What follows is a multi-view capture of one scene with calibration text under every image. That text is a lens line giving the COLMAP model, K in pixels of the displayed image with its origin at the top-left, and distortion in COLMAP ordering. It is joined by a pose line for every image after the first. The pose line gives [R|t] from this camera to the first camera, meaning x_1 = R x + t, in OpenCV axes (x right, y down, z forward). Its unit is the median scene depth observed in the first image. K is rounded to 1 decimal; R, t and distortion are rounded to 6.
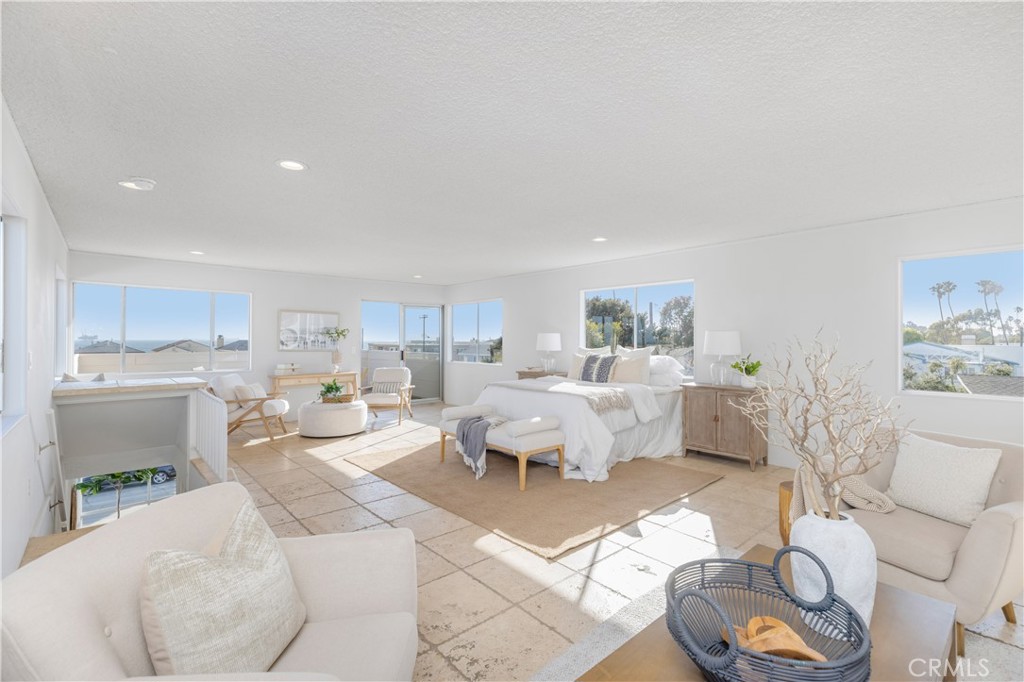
lens RADIAL K [[452.9, 0, 517.6], [0, 452.9, 337.7], [0, 0, 1]] dist [0.000736, 0.000265]
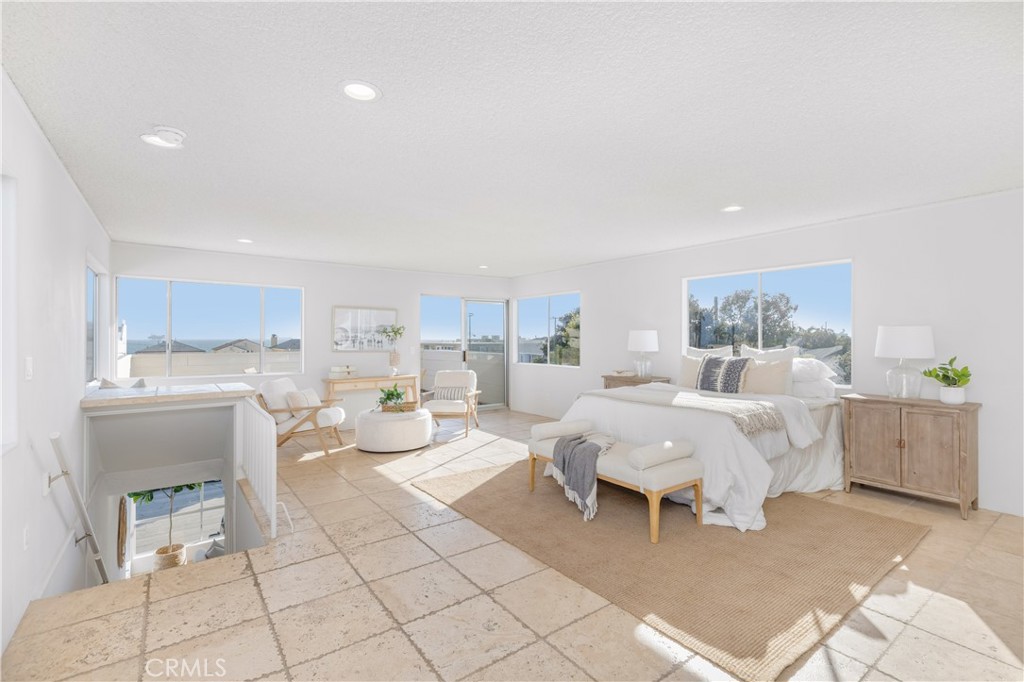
lens RADIAL K [[462.1, 0, 519.7], [0, 462.1, 336.2], [0, 0, 1]] dist [0.001433, 0.000401]
pose [[0.995691, -0.003857, -0.092652, -0.104633], [0.003930, 0.999992, 0.000611, -0.000893], [0.092648, -0.000973, 0.995698, 0.173307]]
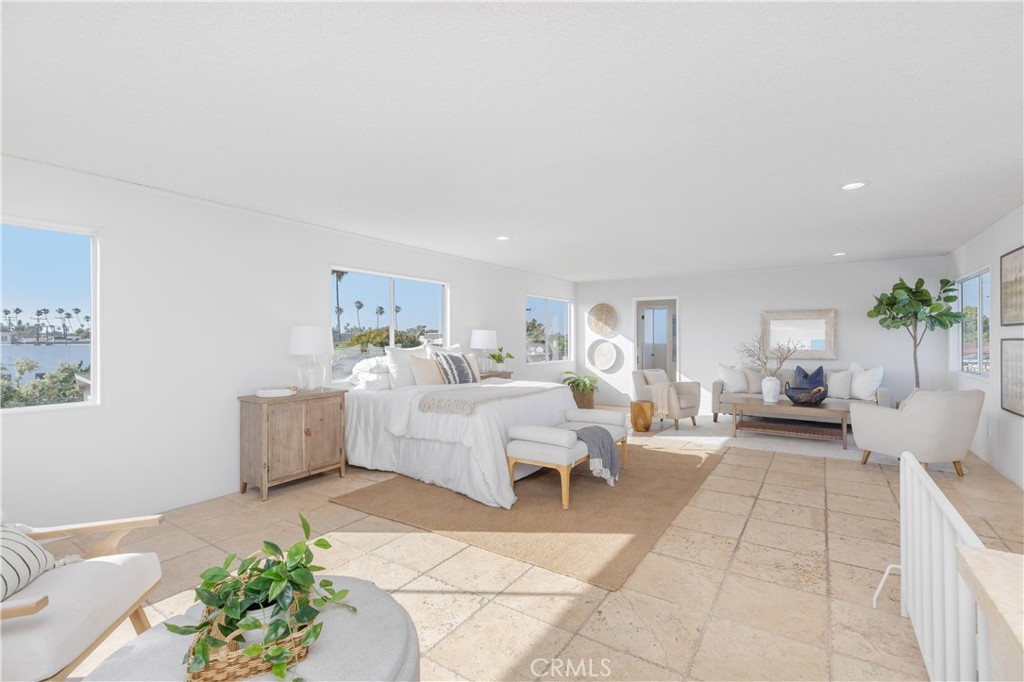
lens RADIAL K [[457.6, 0, 515.4], [0, 457.6, 336.0], [0, 0, 1]] dist [-0.001089, -0.000087]
pose [[-0.240815, 0.004370, 0.970561, -0.792768], [-0.003341, 0.999980, -0.005332, 0.007676], [-0.970565, -0.004527, -0.240795, 1.178372]]
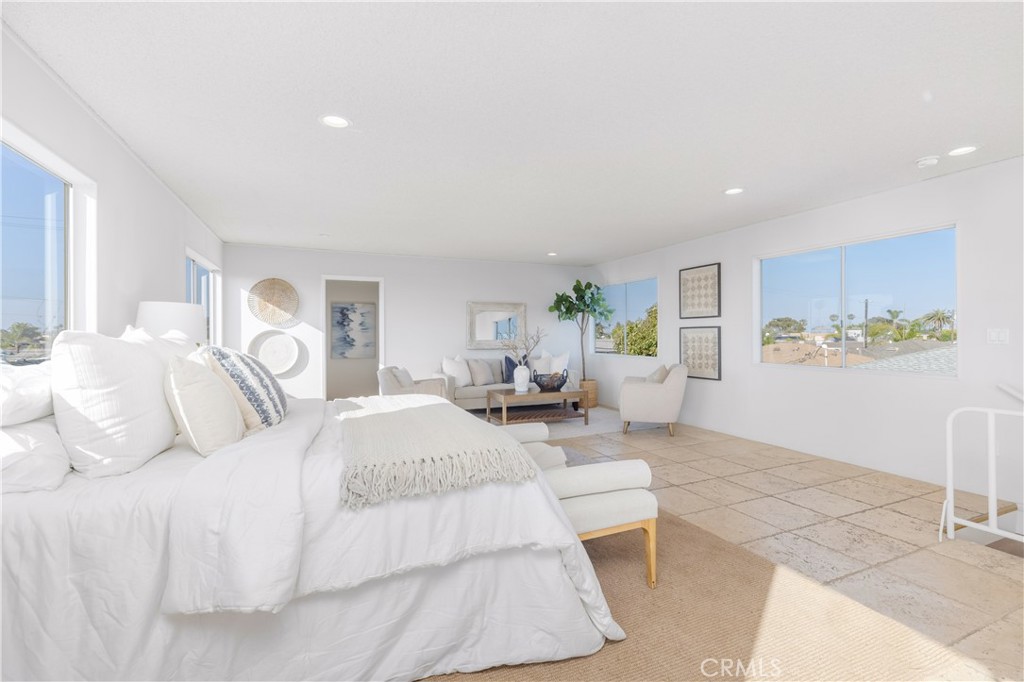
lens RADIAL K [[457.6, 0, 515.4], [0, 457.6, 336.0], [0, 0, 1]] dist [-0.001089, -0.000087]
pose [[-0.949489, 0.002569, 0.313790, -0.170666], [0.001938, 0.999995, -0.002322, 0.029036], [-0.313795, -0.001597, -0.949490, 1.381430]]
